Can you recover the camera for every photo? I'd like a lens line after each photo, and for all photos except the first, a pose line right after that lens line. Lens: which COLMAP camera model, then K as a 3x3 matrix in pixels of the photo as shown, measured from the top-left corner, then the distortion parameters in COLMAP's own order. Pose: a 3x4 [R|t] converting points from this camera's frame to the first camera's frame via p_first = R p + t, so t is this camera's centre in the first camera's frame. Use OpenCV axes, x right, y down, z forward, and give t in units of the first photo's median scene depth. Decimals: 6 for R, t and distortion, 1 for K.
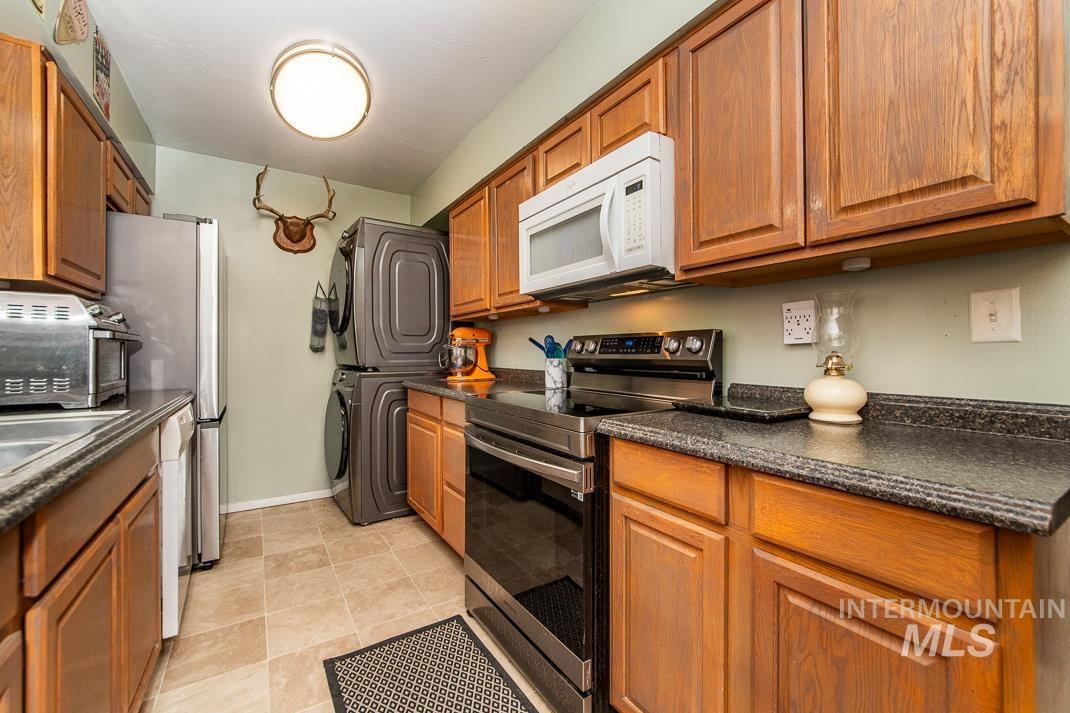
lens RADIAL K [[426.6, 0, 512.8], [0, 426.6, 348.8], [0, 0, 1]] dist [0.000850, -0.001628]
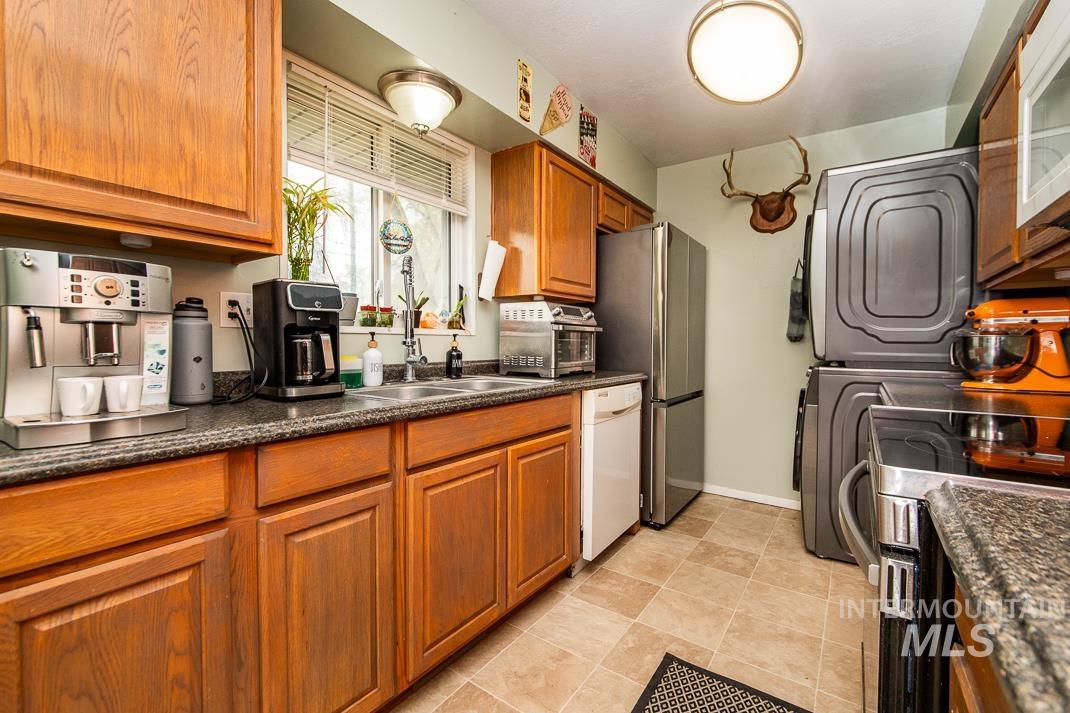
lens RADIAL K [[455.8, 0, 535.6], [0, 455.8, 351.2], [0, 0, 1]] dist [-0.004050, 0.000848]
pose [[0.397947, 0.021157, -0.917164, 0.270590], [0.001393, 0.999719, 0.023665, 0.006516], [0.917407, -0.010695, 0.397806, 0.218014]]
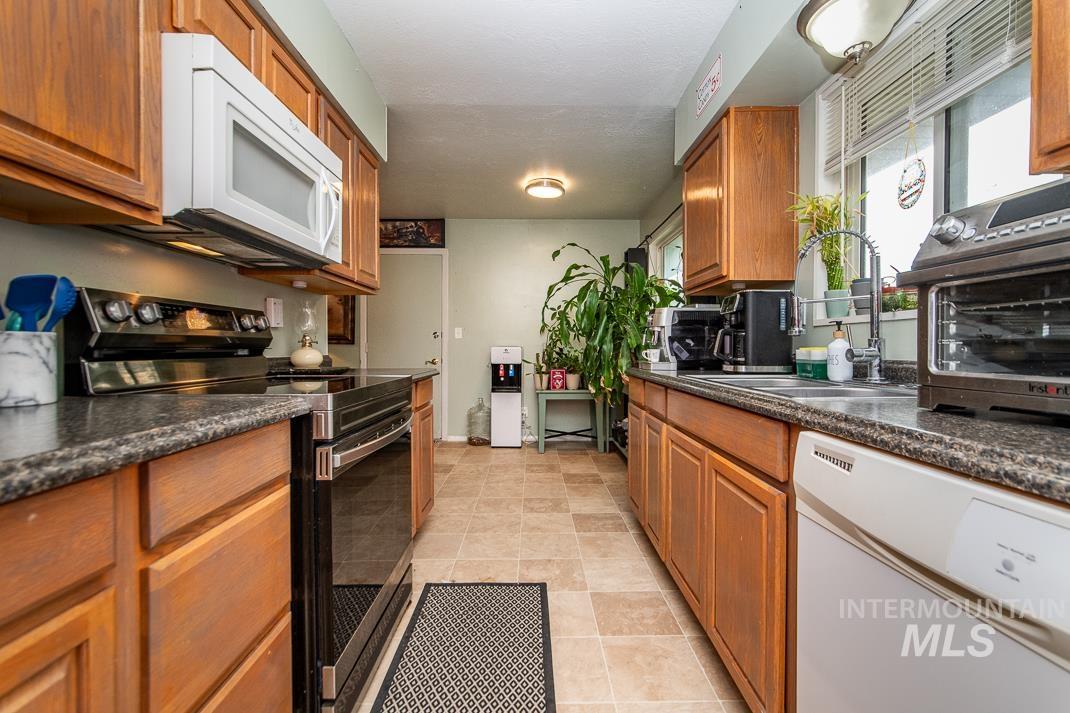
lens RADIAL K [[455.8, 0, 557.0], [0, 455.8, 348.9], [0, 0, 1]] dist [-0.004050, 0.000848]
pose [[-0.883634, -0.001495, 0.468176, -1.213505], [-0.001169, 0.999999, 0.000987, 0.041169], [-0.468177, 0.000325, -0.883635, 2.267400]]
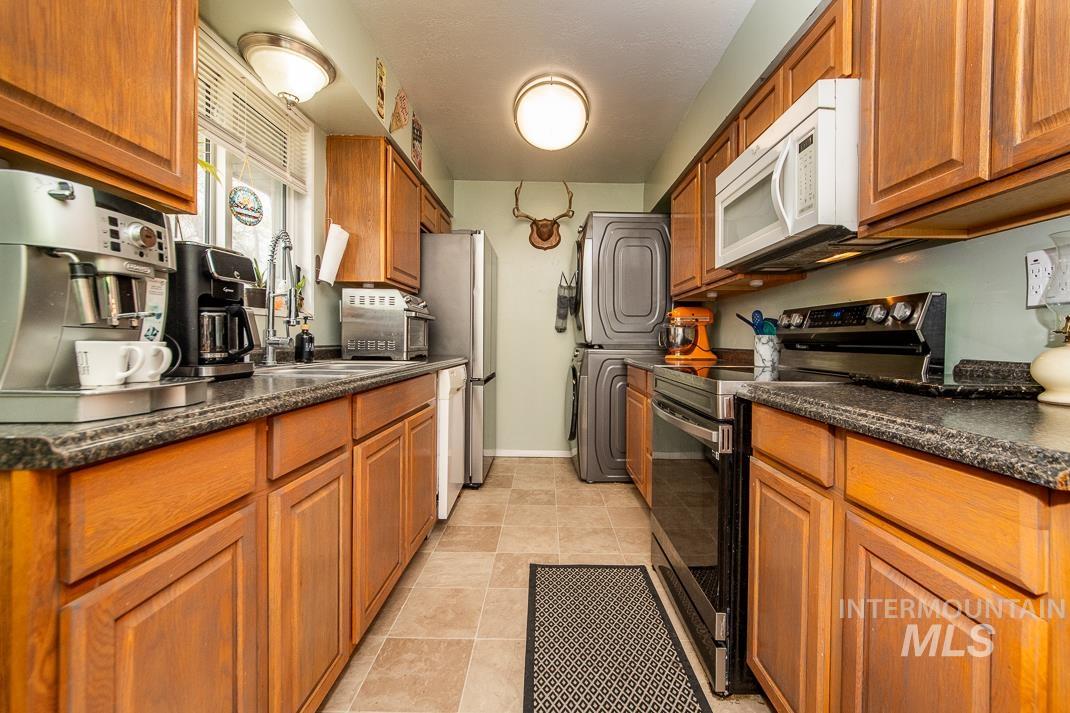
lens RADIAL K [[439.7, 0, 544.7], [0, 439.7, 342.1], [0, 0, 1]] dist [0.006935, 0.000760]
pose [[0.854488, 0.011918, -0.519334, 0.194988], [-0.007548, 0.999916, 0.010528, 0.032213], [0.519416, -0.005076, 0.854506, -0.079759]]
